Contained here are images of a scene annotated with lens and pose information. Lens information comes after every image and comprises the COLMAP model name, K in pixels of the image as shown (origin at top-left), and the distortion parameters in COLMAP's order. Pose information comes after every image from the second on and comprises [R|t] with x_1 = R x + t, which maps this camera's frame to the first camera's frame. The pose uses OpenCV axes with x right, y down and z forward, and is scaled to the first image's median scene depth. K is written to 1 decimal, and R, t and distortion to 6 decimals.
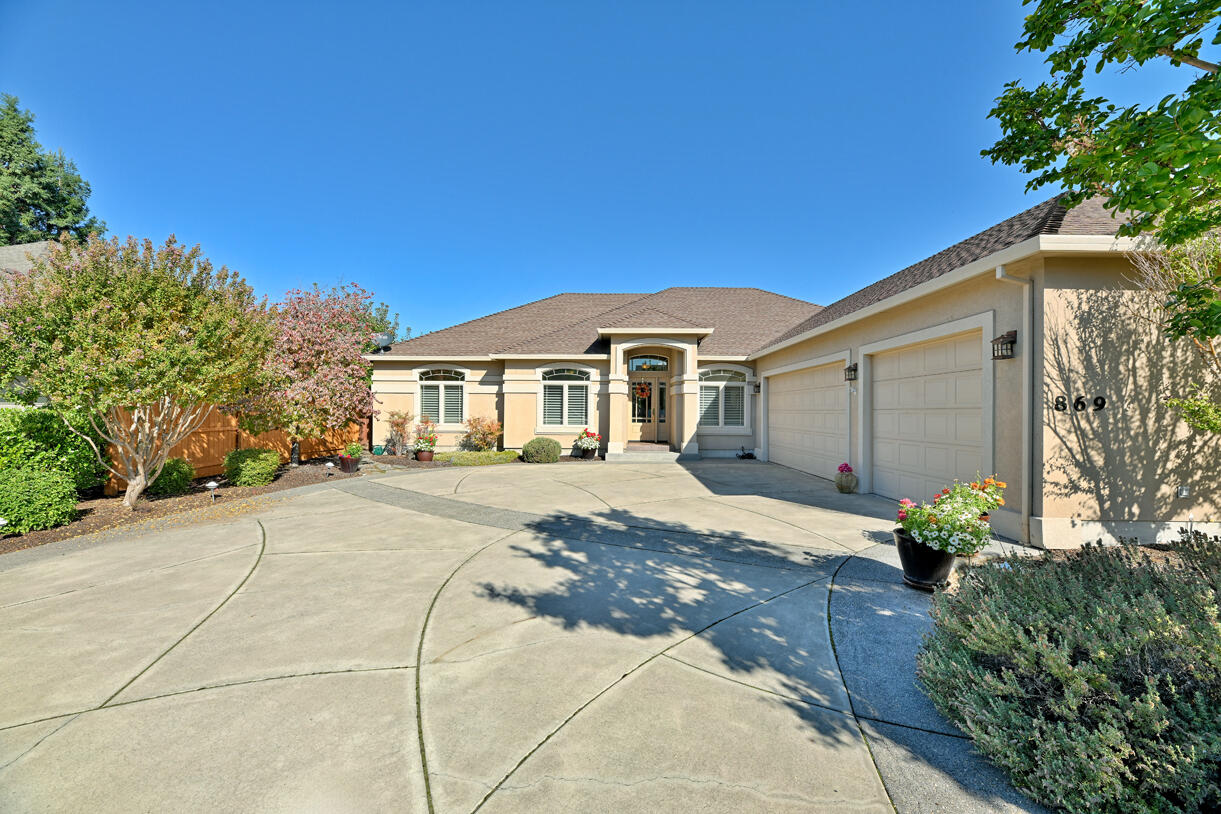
lens RADIAL K [[495.2, 0, 608.4], [0, 495.2, 401.3], [0, 0, 1]] dist [-0.000600, -0.002575]
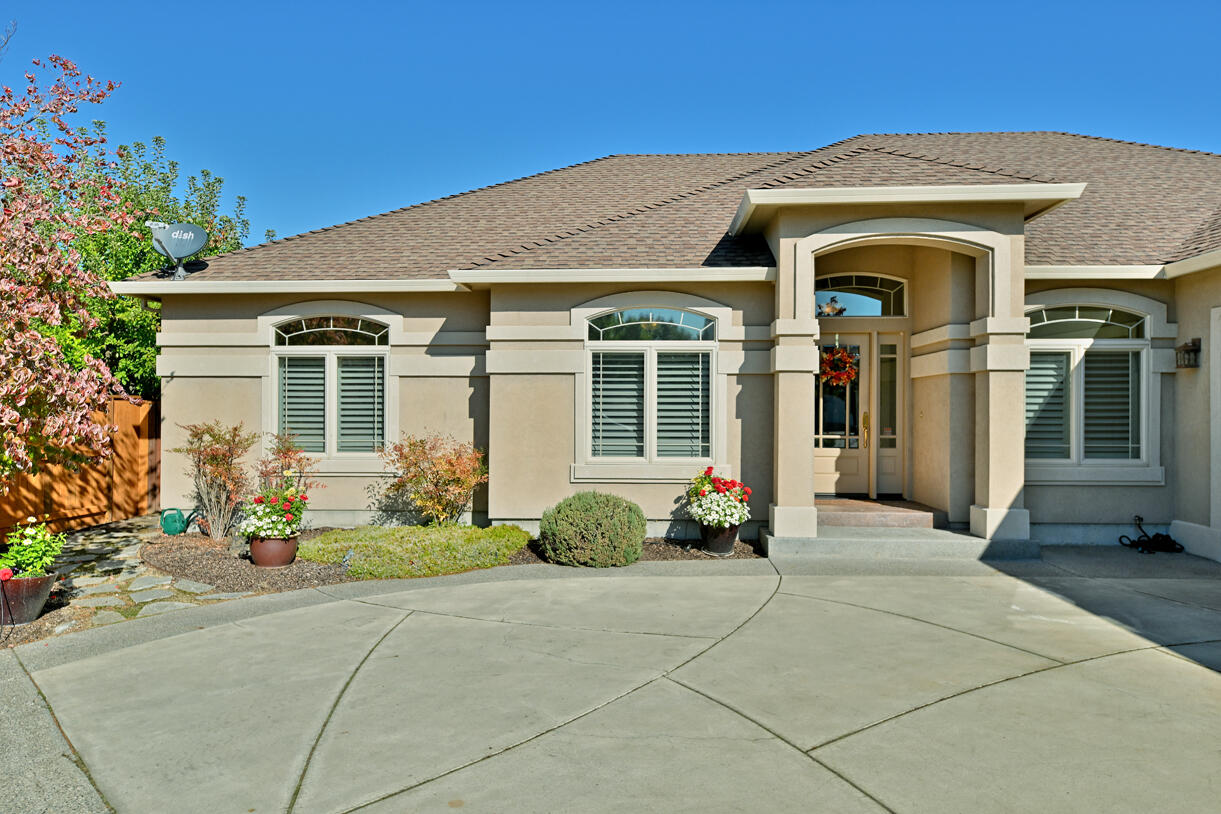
lens RADIAL K [[799.6, 0, 611.8], [0, 799.6, 404.9], [0, 0, 1]] dist [0.030635, 0.000619]
pose [[0.998793, -0.005530, -0.048802, -0.086488], [0.006195, 0.999890, 0.013488, -0.000931], [0.048722, -0.013774, 0.998717, 0.388136]]
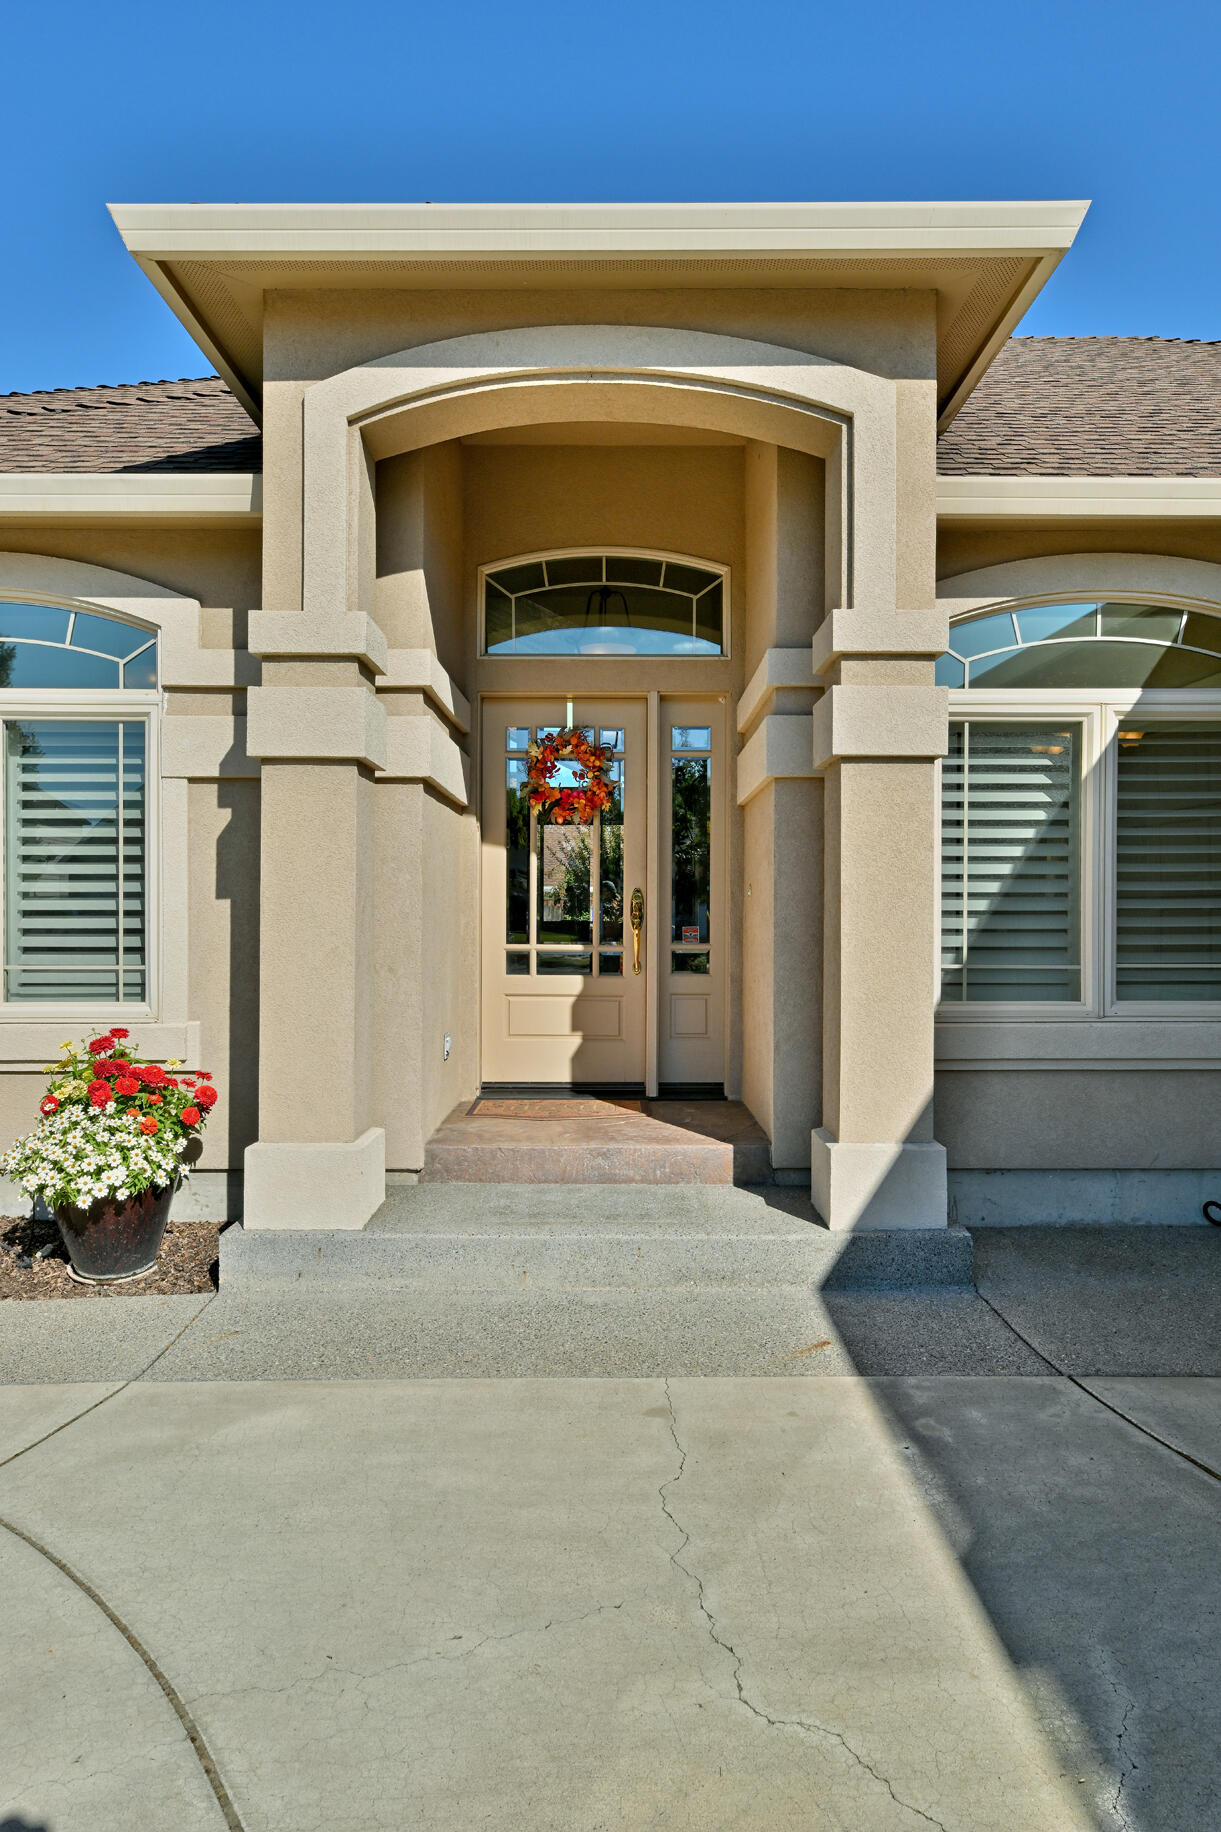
lens RADIAL K [[1199.7, 0, 611.2], [0, 1199.7, 919.2], [0, 0, 1]] dist [0.030635, 0.000619]
pose [[0.999951, -0.006448, -0.007494, 0.092035], [0.006625, 0.999696, 0.023730, 0.016652], [0.007339, -0.023778, 0.999690, 0.657586]]
